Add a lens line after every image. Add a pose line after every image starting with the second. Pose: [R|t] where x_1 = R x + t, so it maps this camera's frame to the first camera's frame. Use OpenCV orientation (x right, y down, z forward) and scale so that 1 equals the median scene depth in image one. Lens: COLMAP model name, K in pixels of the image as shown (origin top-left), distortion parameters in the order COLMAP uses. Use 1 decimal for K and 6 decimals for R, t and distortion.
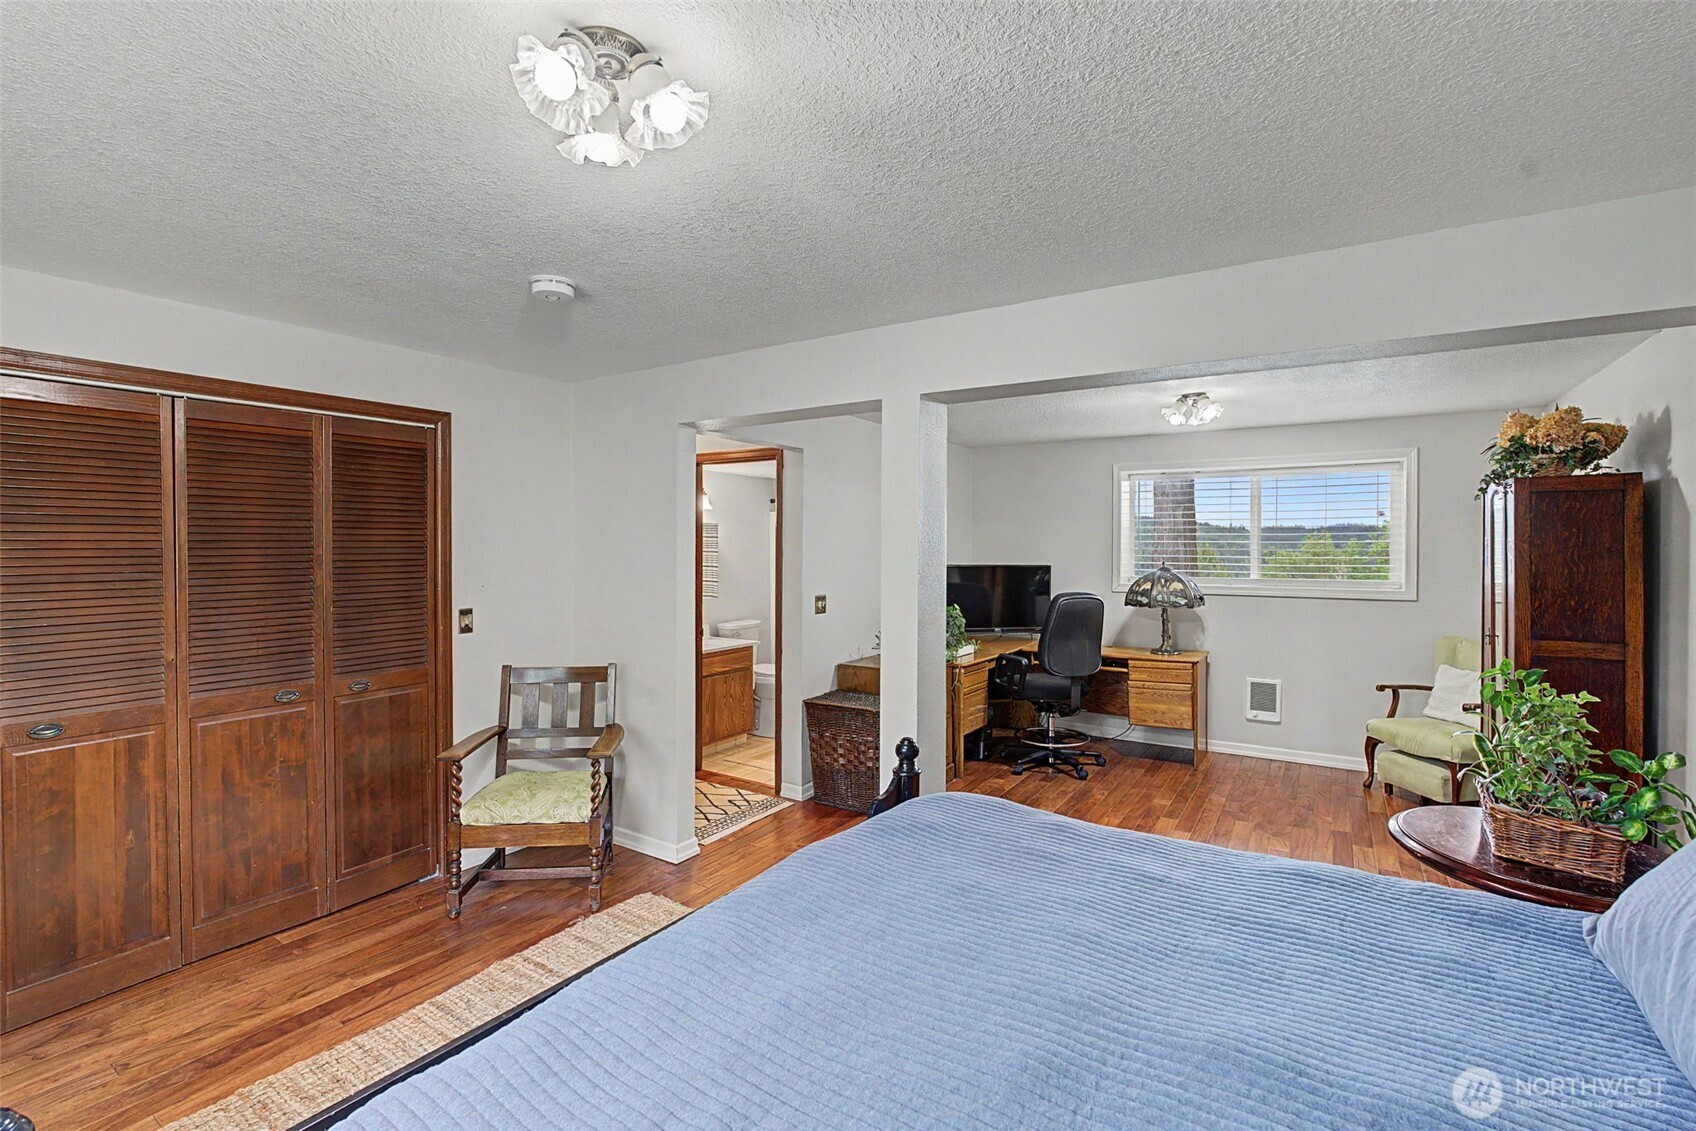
lens RADIAL K [[745.9, 0, 850.6], [0, 745.9, 571.7], [0, 0, 1]] dist [-0.009486, 0.000810]
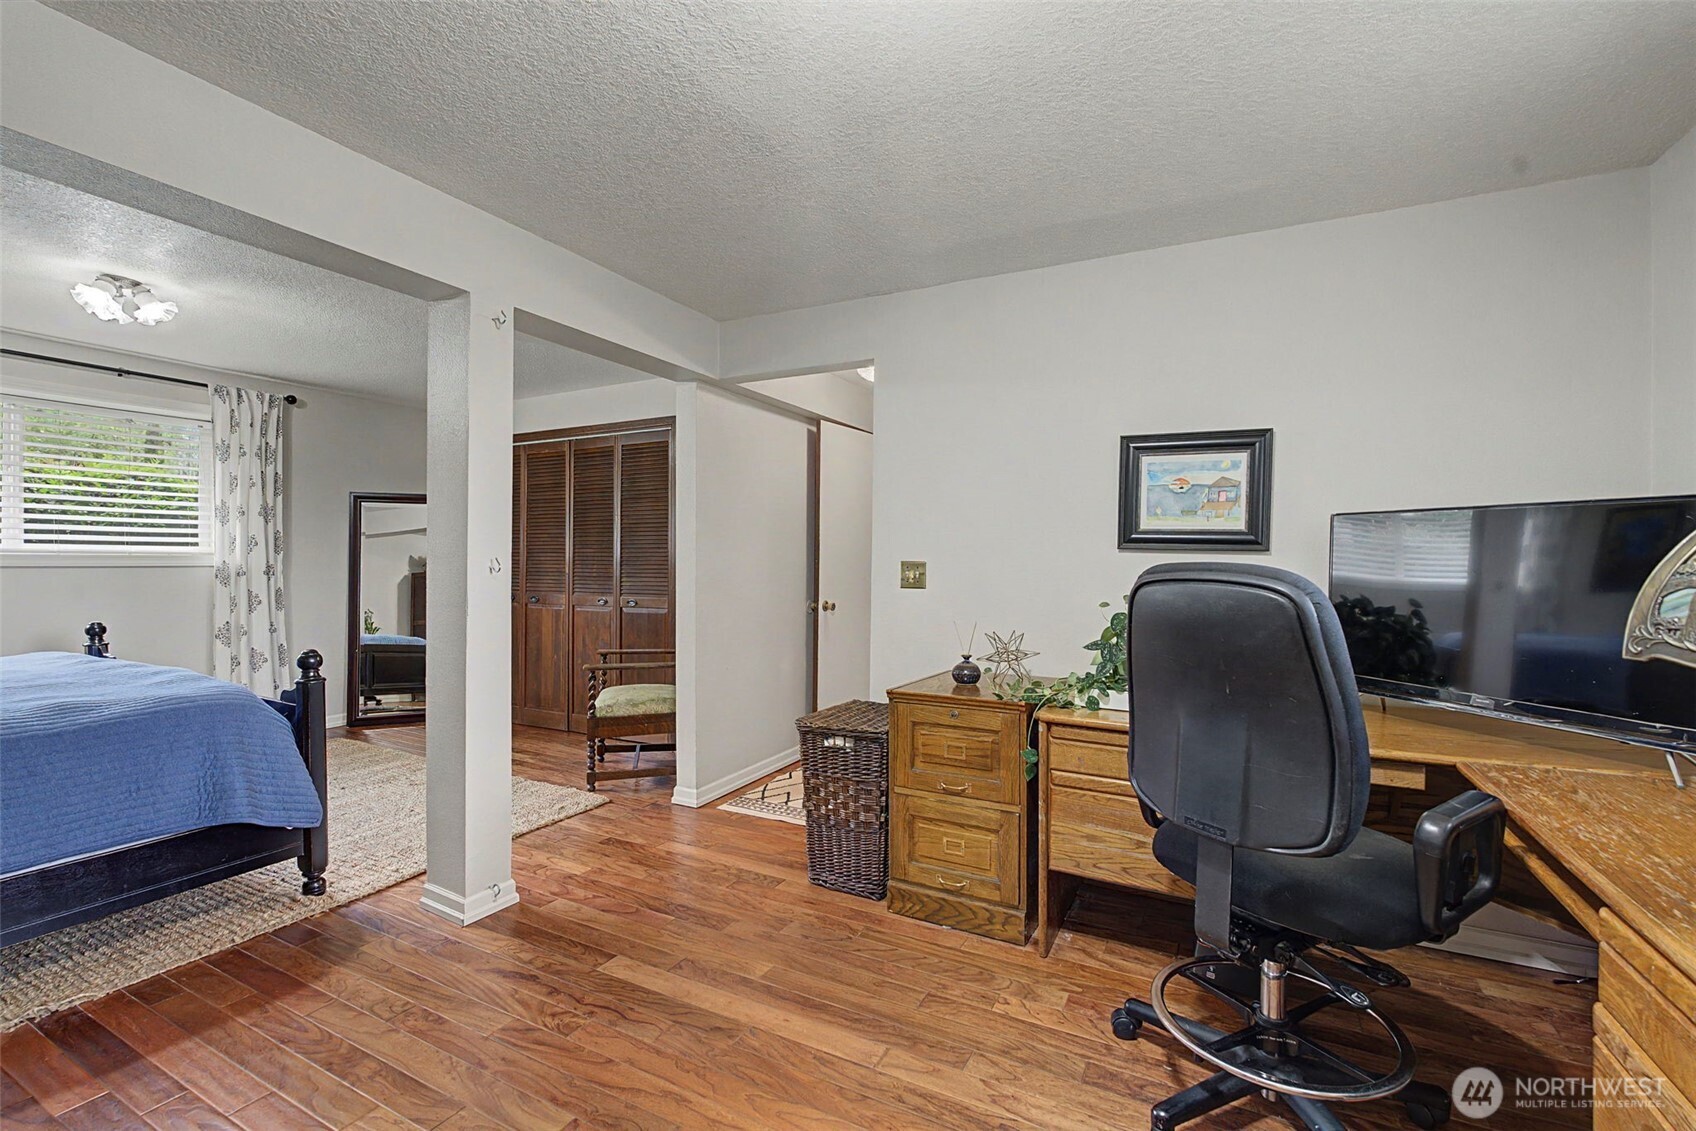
lens RADIAL K [[745.9, 0, 850.6], [0, 745.9, 571.7], [0, 0, 1]] dist [-0.009486, 0.000810]
pose [[0.098198, 0.015165, -0.995051, 0.597824], [-0.036760, 0.999257, 0.011602, 0.033105], [0.994488, 0.035439, 0.098683, 0.820091]]
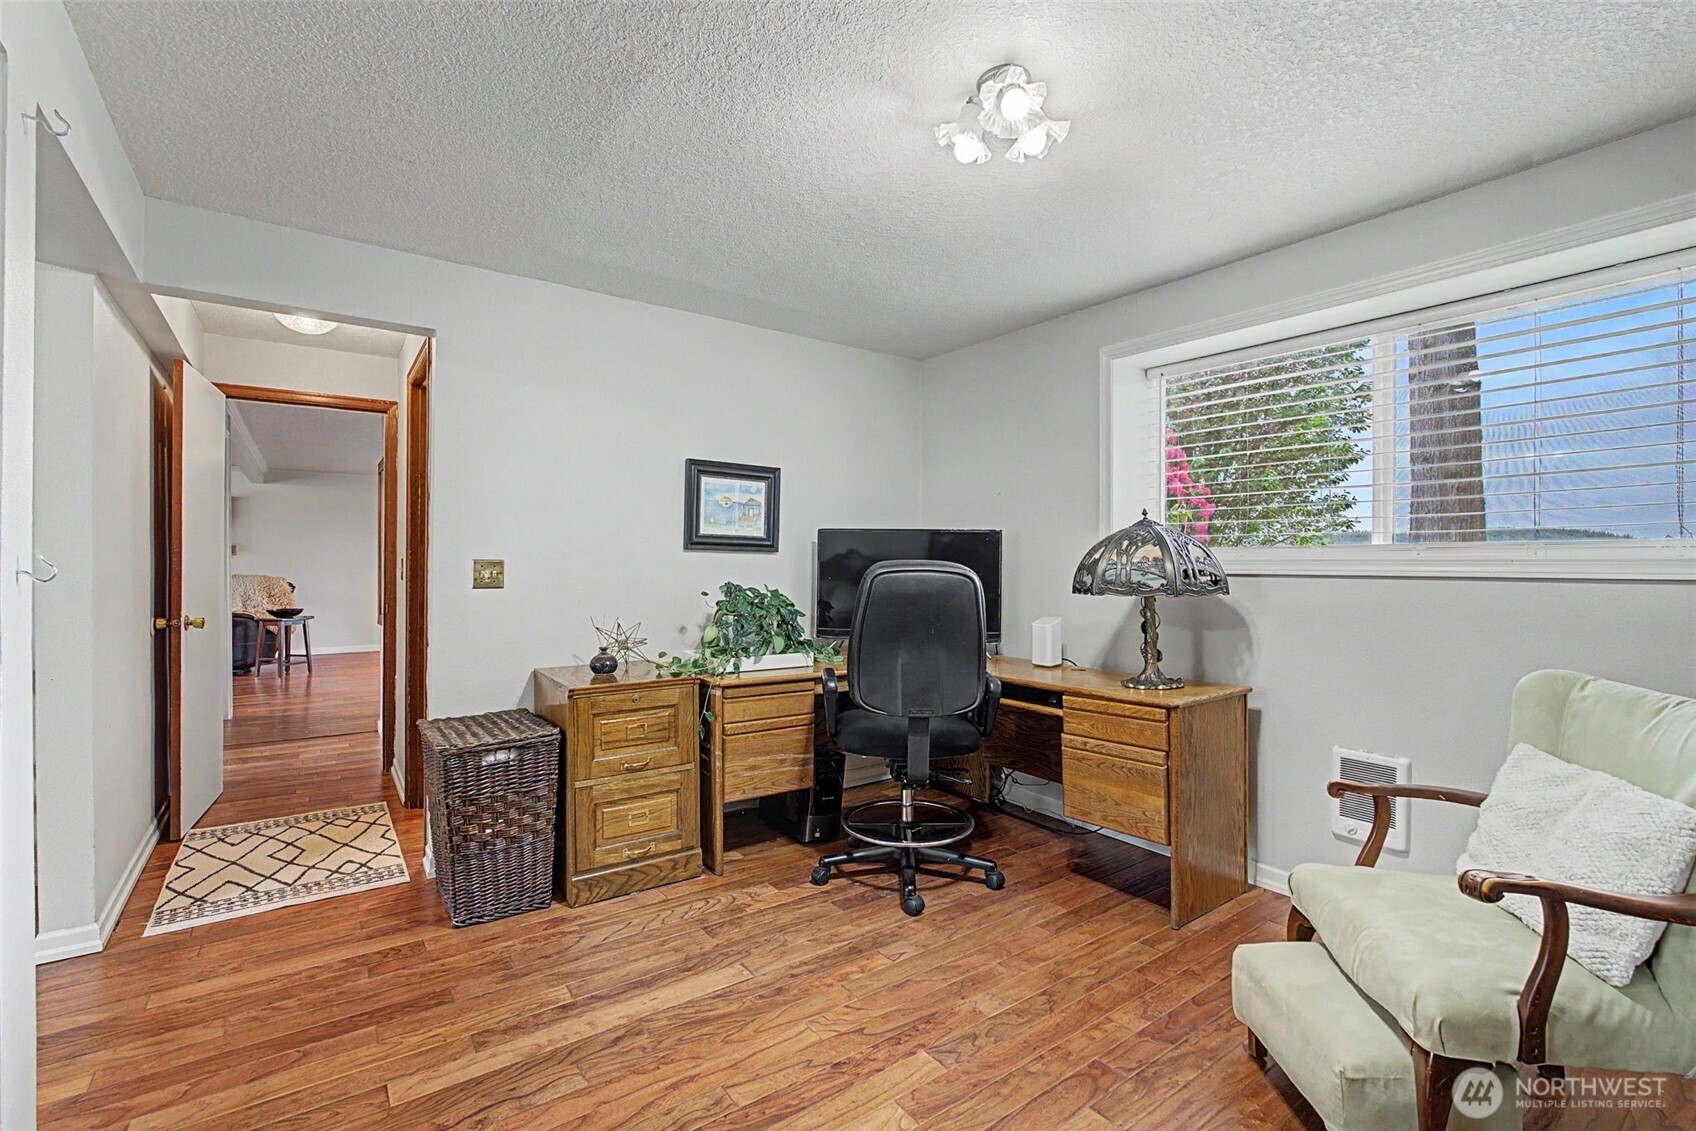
lens RADIAL K [[745.9, 0, 850.6], [0, 745.9, 571.7], [0, 0, 1]] dist [-0.009486, 0.000810]
pose [[0.932751, 0.006940, -0.360455, 0.453479], [-0.013440, 0.999789, -0.015530, 0.044854], [0.360271, 0.019330, 0.932647, 0.481055]]
